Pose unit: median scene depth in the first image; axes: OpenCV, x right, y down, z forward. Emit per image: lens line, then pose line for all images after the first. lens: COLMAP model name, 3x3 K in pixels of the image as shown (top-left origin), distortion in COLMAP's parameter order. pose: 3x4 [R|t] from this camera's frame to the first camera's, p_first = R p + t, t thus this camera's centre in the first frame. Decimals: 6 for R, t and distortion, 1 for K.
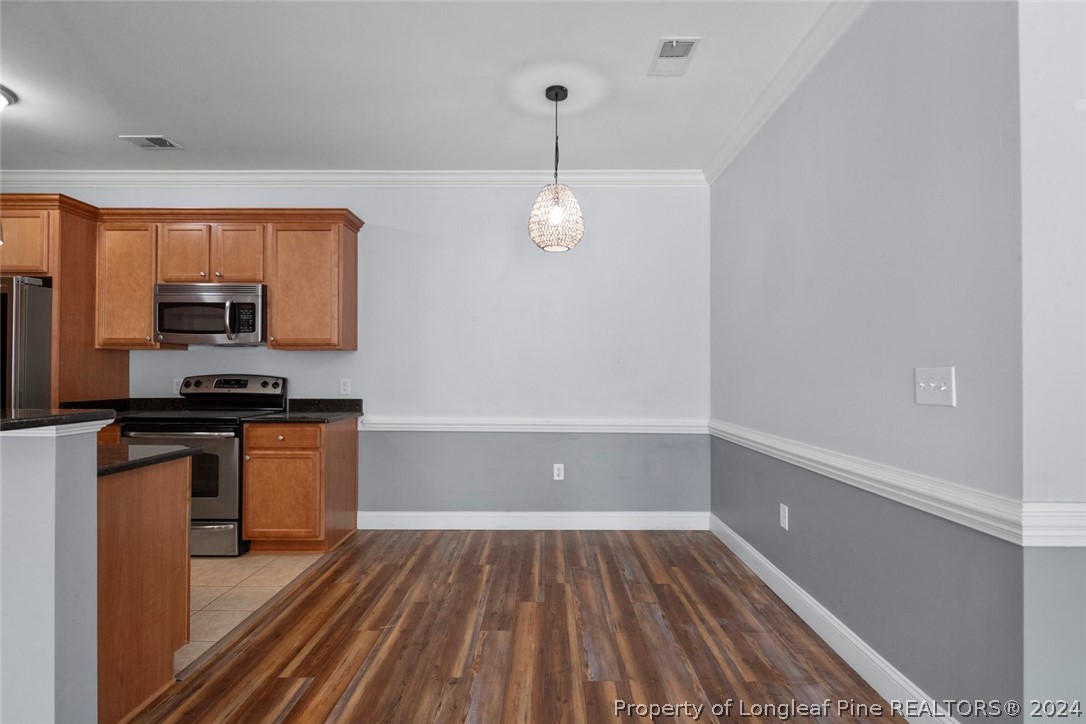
lens RADIAL K [[527.6, 0, 541.0], [0, 527.6, 369.4], [0, 0, 1]] dist [0.005659, -0.004883]
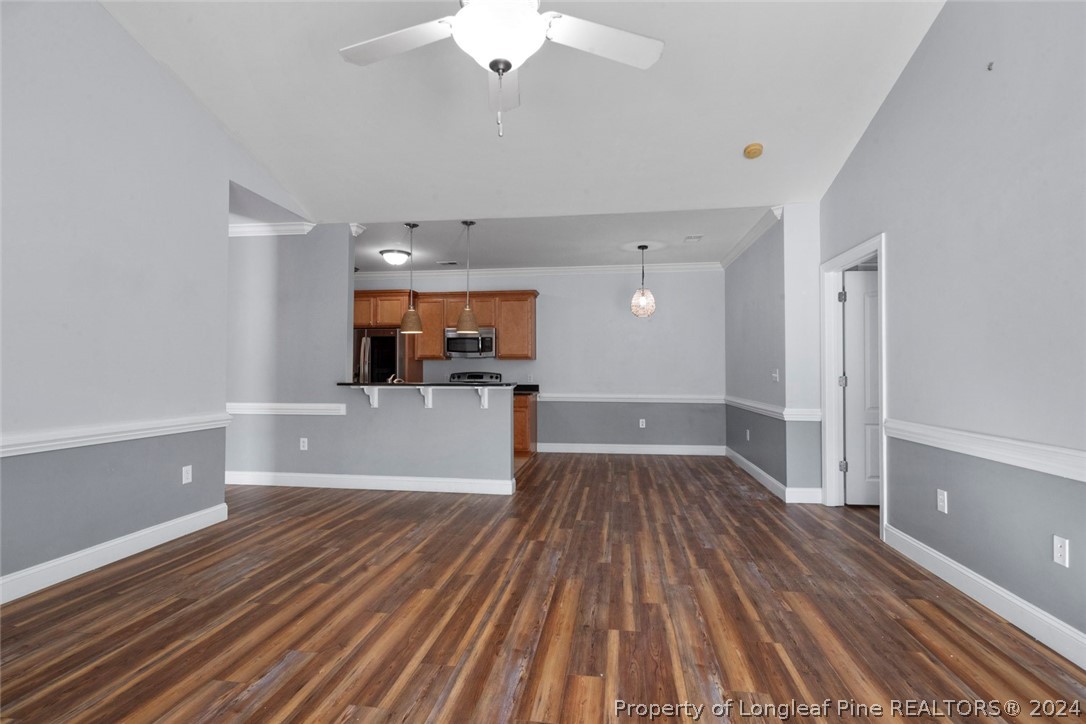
lens RADIAL K [[527.6, 0, 544.5], [0, 527.6, 360.0], [0, 0, 1]] dist [0.005659, -0.004883]
pose [[0.992220, -0.006903, -0.124307, -0.088687], [0.005187, 0.999887, -0.014123, -0.008270], [0.124390, 0.013368, 0.992143, -1.037990]]
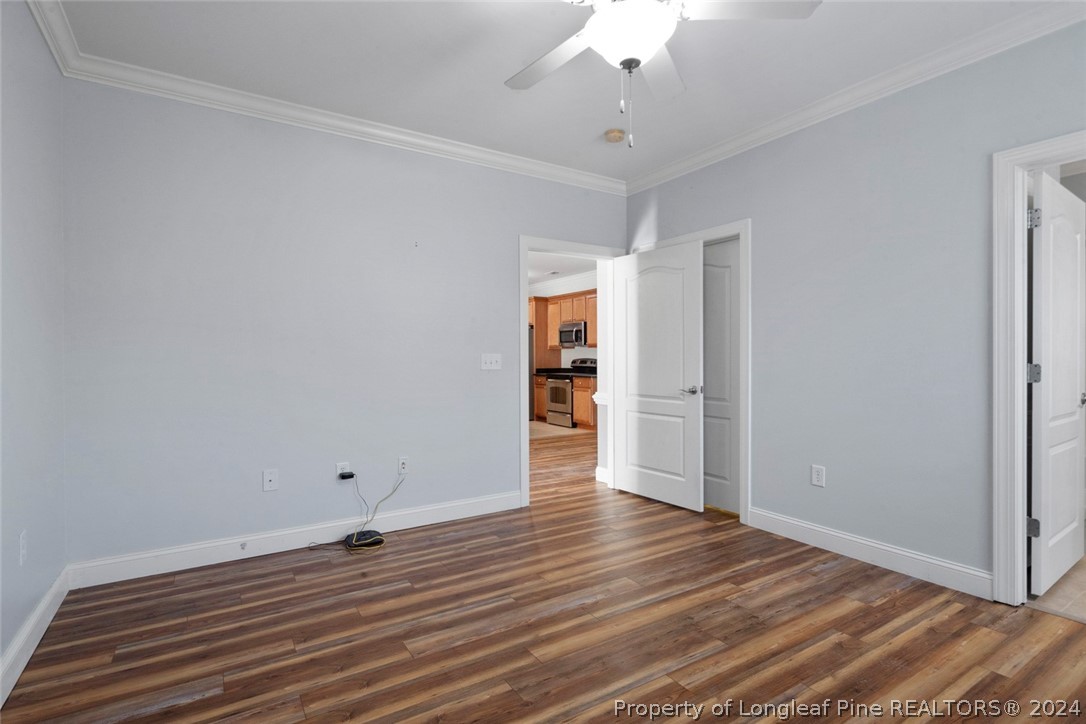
lens RADIAL K [[527.6, 0, 545.1], [0, 527.6, 360.0], [0, 0, 1]] dist [0.005659, -0.004883]
pose [[0.551675, -0.006598, -0.834033, 1.472618], [0.011684, 0.999932, -0.000182, 0.016459], [0.833978, -0.009645, 0.551714, -0.524643]]
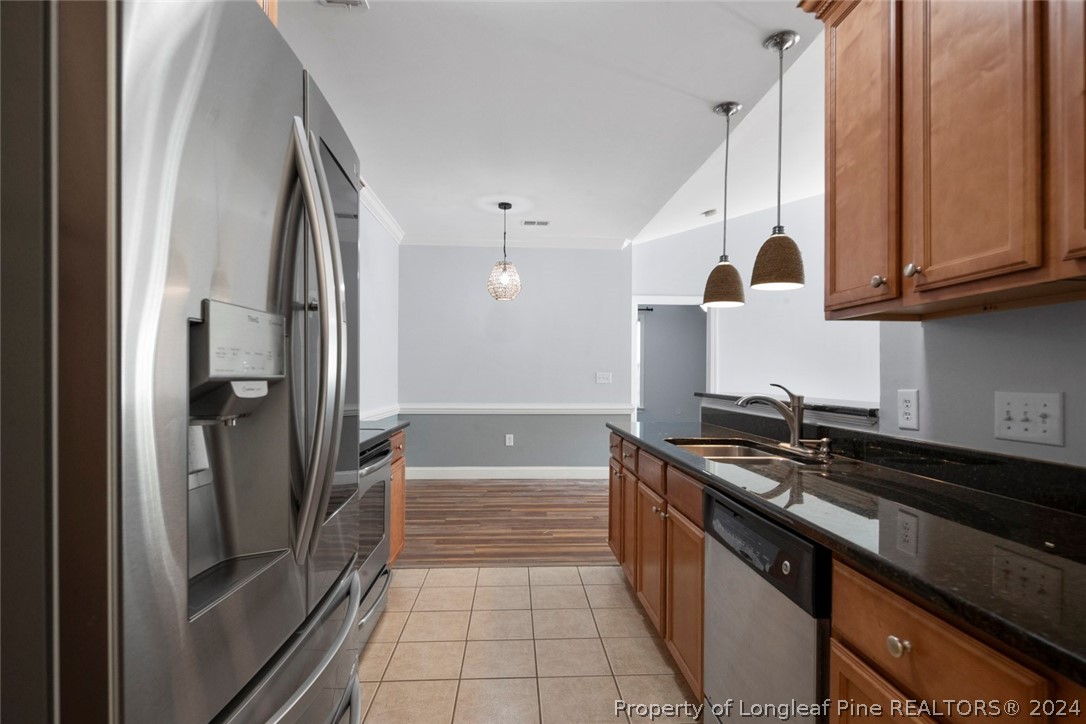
lens RADIAL K [[527.6, 0, 540.6], [0, 527.6, 373.1], [0, 0, 1]] dist [0.005659, -0.004883]
pose [[-0.066938, 0.000754, 0.997757, -1.317558], [-0.016349, 0.999865, -0.001852, 0.005189], [-0.997623, -0.016437, -0.066916, 0.791782]]
